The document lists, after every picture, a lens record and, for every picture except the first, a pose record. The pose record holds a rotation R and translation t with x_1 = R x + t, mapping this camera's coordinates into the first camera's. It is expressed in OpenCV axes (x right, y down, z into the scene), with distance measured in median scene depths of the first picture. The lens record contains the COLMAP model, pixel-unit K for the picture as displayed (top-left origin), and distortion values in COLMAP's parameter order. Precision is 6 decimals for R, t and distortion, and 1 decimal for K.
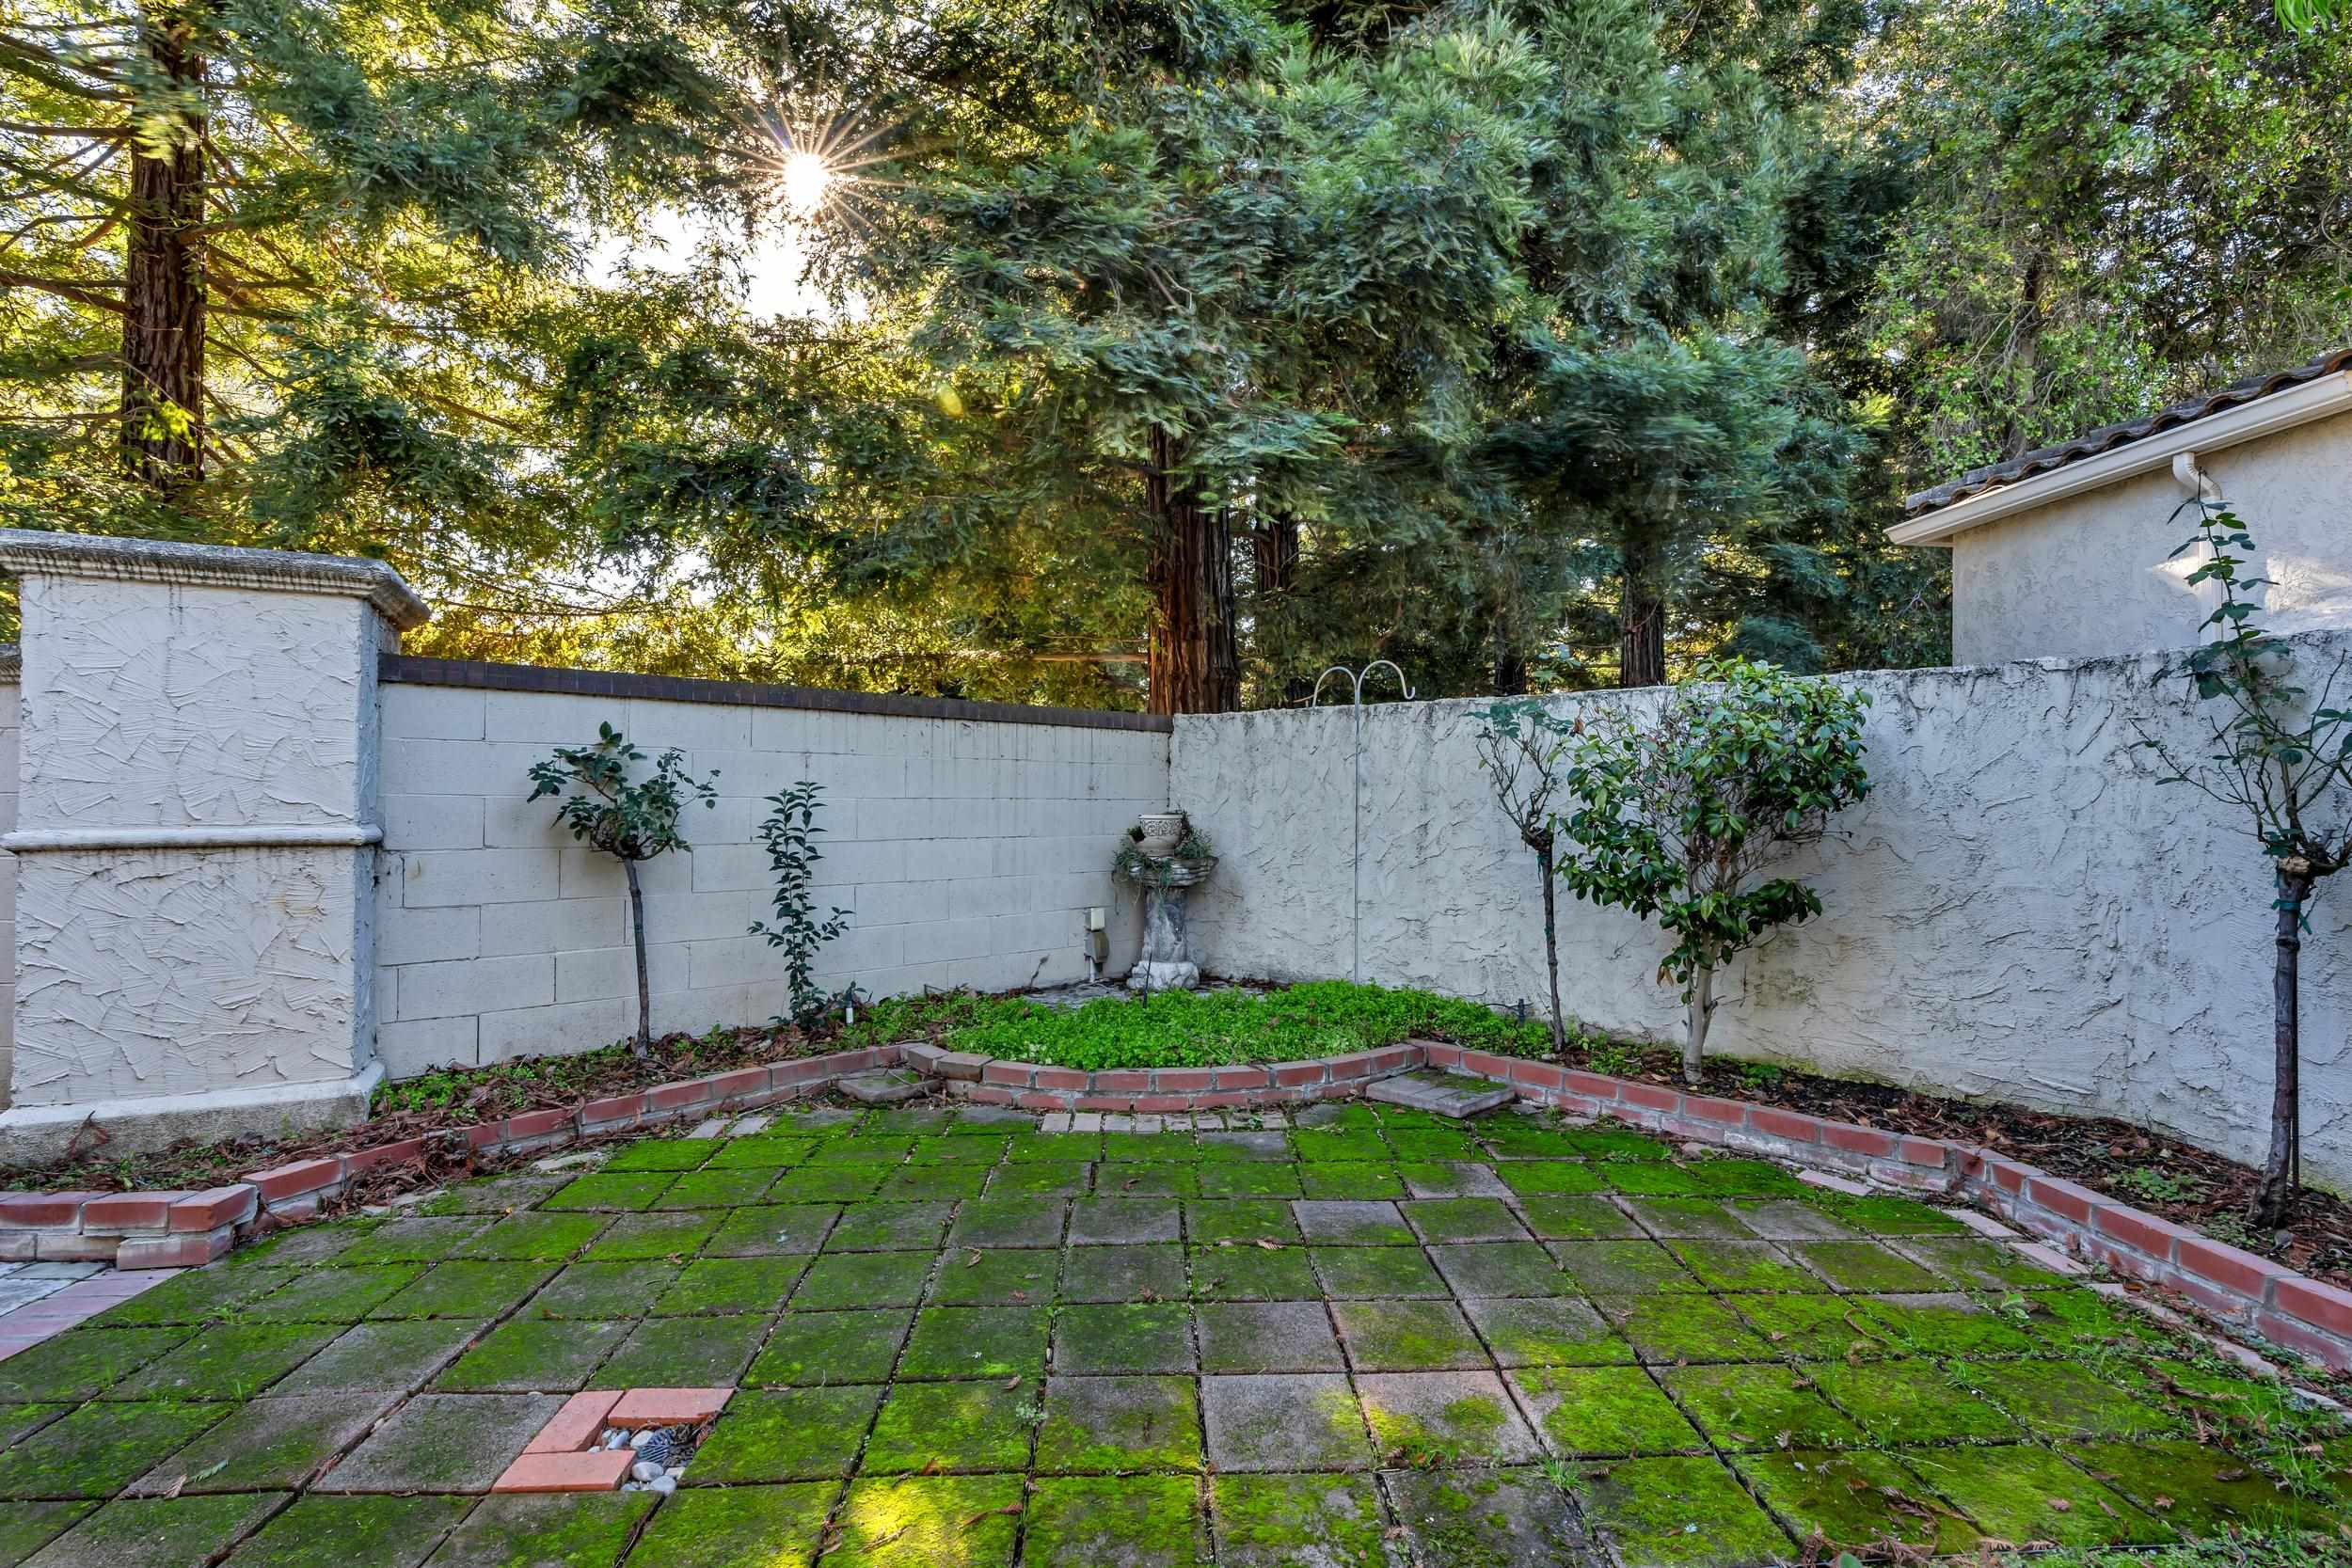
lens RADIAL K [[1156.3, 0, 1186.1], [0, 1156.3, 775.2], [0, 0, 1]] dist [0.001867, 0.000031]
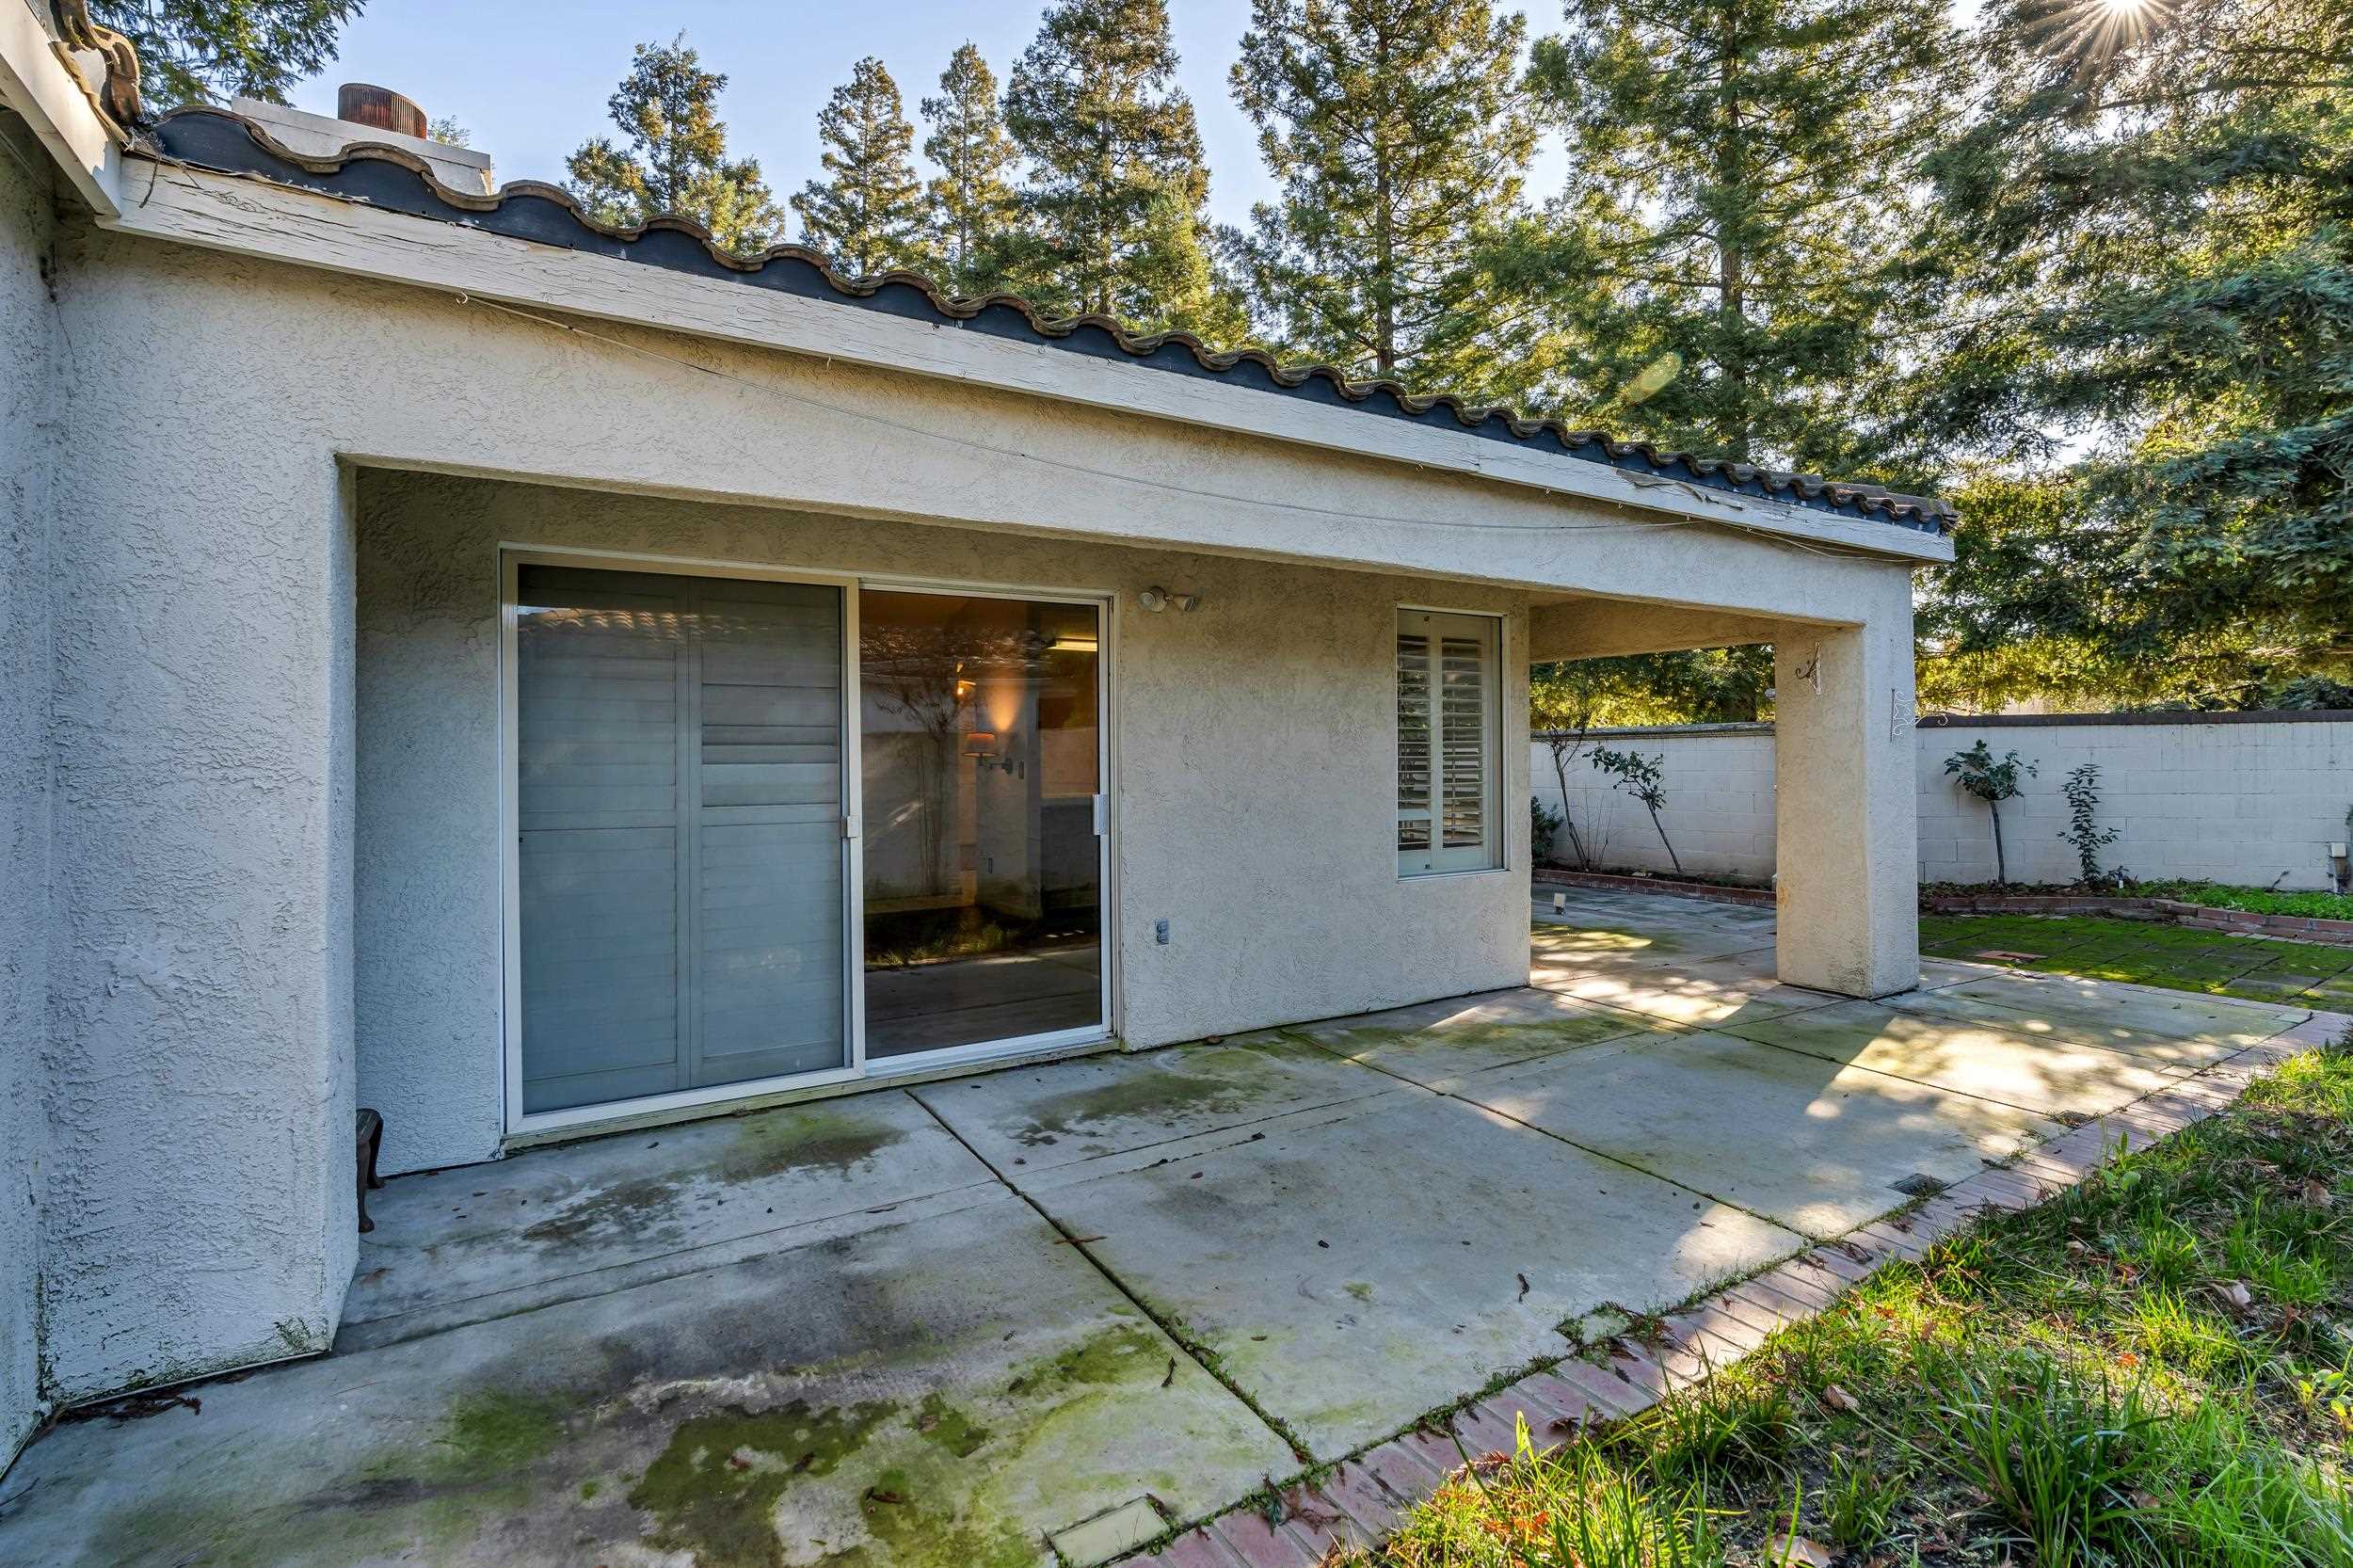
lens RADIAL K [[1089.1, 0, 1185.2], [0, 1089.1, 764.8], [0, 0, 1]] dist [-0.001857, 0.001501]
pose [[0.468001, -0.016257, -0.883578, 0.636165], [0.022441, 0.999727, -0.006508, -0.016265], [0.883443, -0.016782, 0.468238, -1.334137]]
